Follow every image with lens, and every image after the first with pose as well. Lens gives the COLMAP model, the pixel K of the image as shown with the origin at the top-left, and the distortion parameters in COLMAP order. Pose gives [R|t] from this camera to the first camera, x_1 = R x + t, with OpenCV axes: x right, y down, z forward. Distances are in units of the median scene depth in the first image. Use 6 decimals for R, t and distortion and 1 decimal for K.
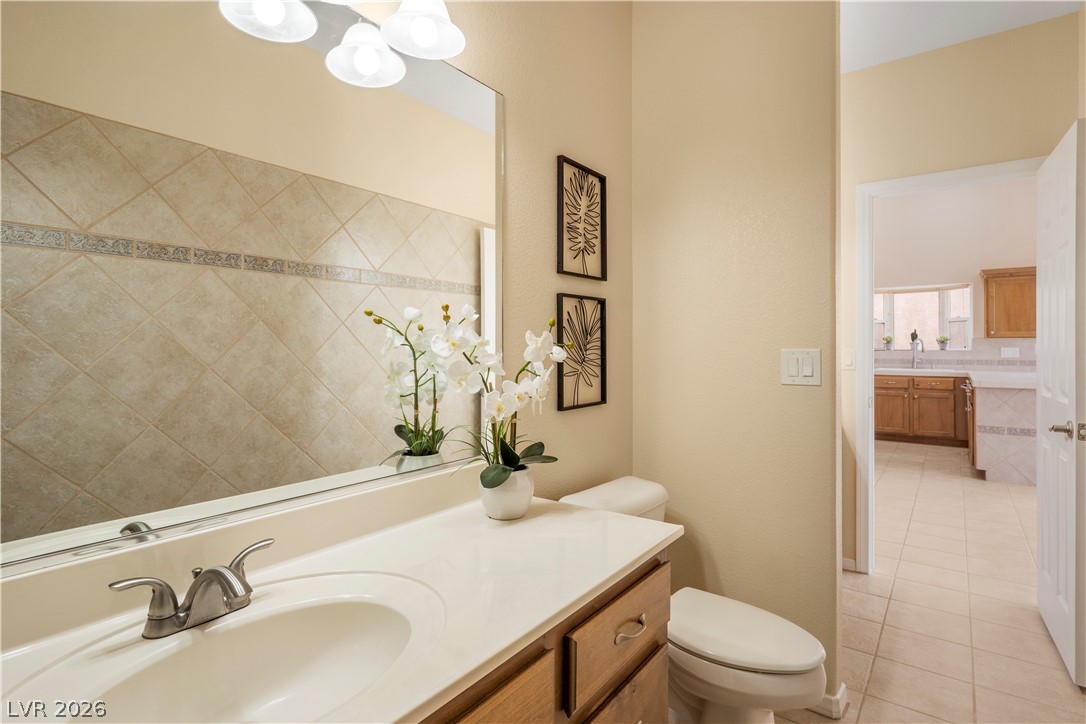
lens RADIAL K [[576.2, 0, 547.5], [0, 576.2, 341.1], [0, 0, 1]] dist [0.002635, 0.000745]
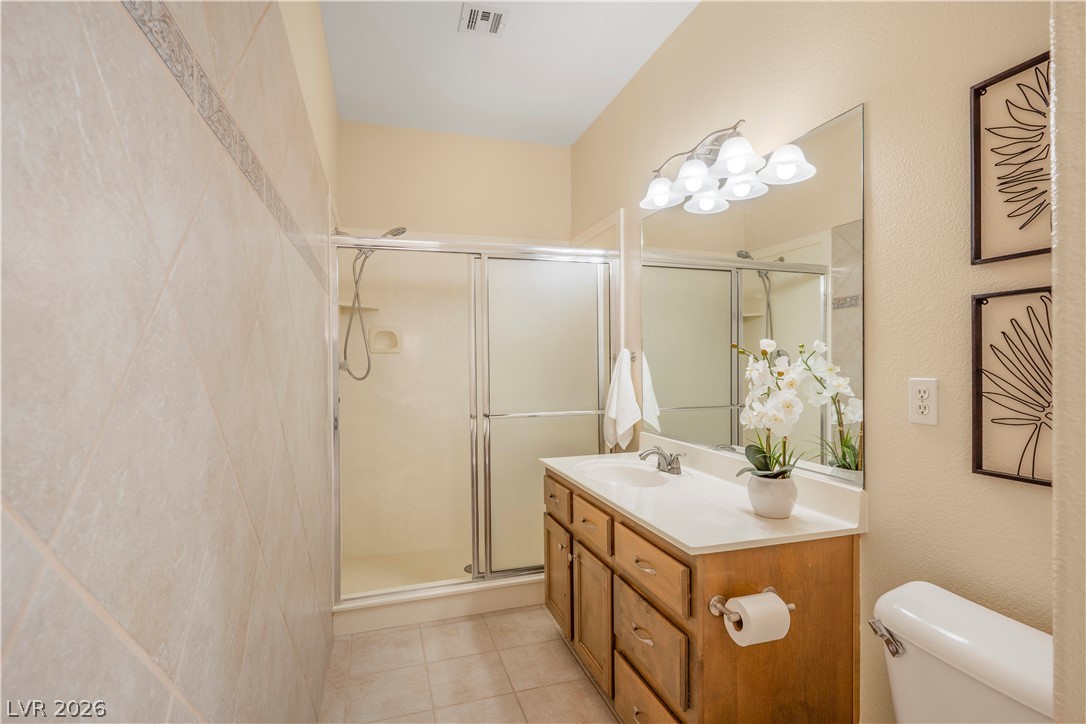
lens RADIAL K [[527.2, 0, 545.8], [0, 527.2, 366.7], [0, 0, 1]] dist [0.000794, -0.000256]
pose [[-0.611370, 0.005686, -0.791325, 3.062367], [0.010932, 0.999939, -0.001261, -0.017118], [0.791270, -0.009422, -0.611395, 3.704466]]
